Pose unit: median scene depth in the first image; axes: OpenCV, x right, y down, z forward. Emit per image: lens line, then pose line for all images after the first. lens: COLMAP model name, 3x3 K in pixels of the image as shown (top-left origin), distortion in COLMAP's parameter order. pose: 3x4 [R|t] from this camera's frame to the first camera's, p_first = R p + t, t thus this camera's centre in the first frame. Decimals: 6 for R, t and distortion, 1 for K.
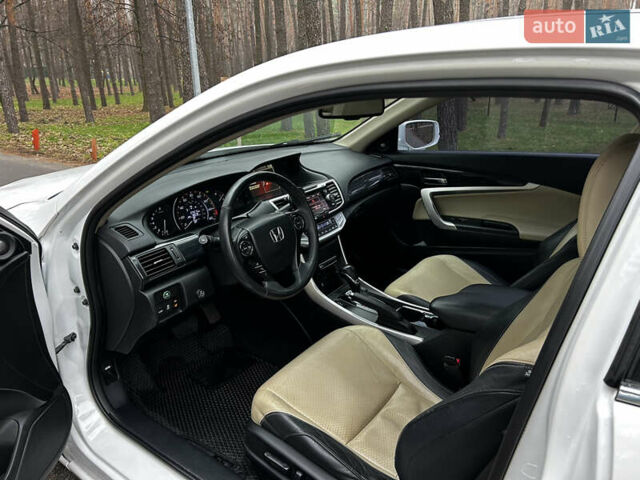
lens RADIAL K [[478.4, 0, 318.9], [0, 478.4, 243.3], [0, 0, 1]] dist [0.046717, -0.044778]
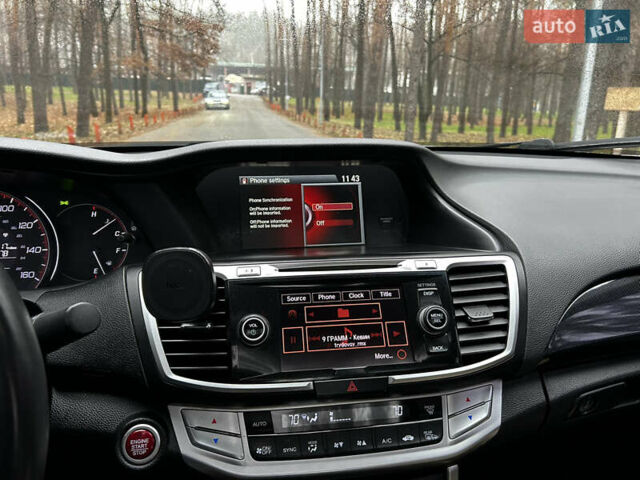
lens RADIAL K [[478.4, 0, 320.6], [0, 478.4, 239.2], [0, 0, 1]] dist [0.046717, -0.044778]
pose [[0.709095, 0.221223, -0.669511, 0.168395], [-0.270510, 0.962204, 0.031432, -0.151466], [0.651159, 0.158821, 0.742137, 0.891813]]
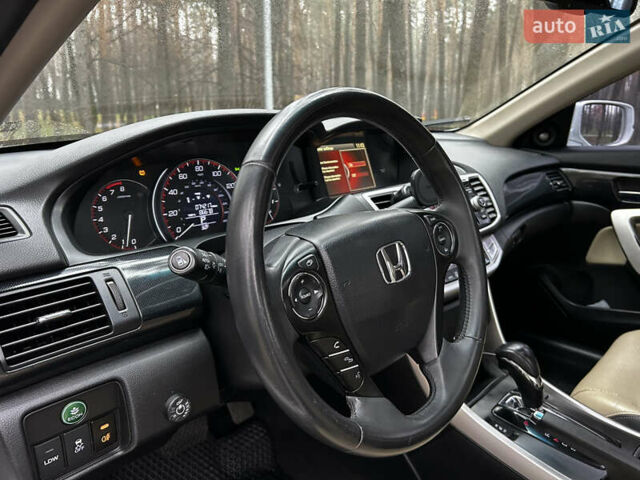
lens RADIAL K [[478.4, 0, 317.7], [0, 478.4, 241.4], [0, 0, 1]] dist [0.046717, -0.044778]
pose [[0.988668, 0.059908, -0.137643, -0.084802], [-0.072330, 0.993571, -0.087094, 0.001189], [0.131541, 0.096063, 0.986645, 0.562426]]
